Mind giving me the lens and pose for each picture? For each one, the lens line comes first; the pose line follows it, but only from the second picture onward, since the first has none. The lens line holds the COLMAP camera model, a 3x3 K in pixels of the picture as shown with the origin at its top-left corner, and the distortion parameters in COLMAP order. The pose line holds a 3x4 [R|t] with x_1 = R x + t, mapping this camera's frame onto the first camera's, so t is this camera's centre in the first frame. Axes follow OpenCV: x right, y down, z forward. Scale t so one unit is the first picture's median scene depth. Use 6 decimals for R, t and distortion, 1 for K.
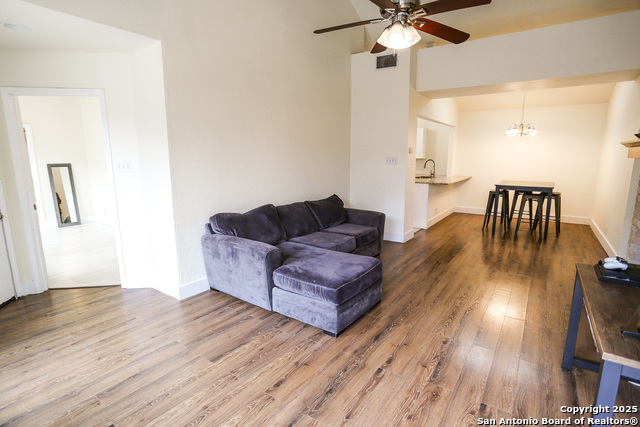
lens RADIAL K [[317.3, 0, 318.1], [0, 317.3, 214.6], [0, 0, 1]] dist [-0.025322, -0.000171]
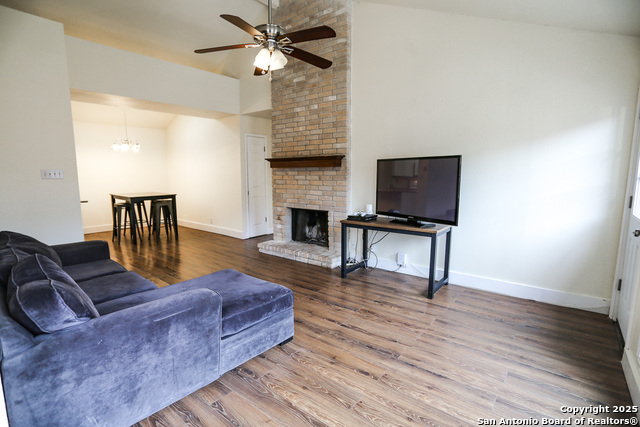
lens RADIAL K [[317.3, 0, 317.8], [0, 317.3, 216.0], [0, 0, 1]] dist [-0.025322, -0.000171]
pose [[0.068926, -0.116835, 0.990757, -0.952641], [0.178371, 0.978559, 0.102987, -0.080753], [-0.981546, 0.169624, 0.088289, 0.850293]]
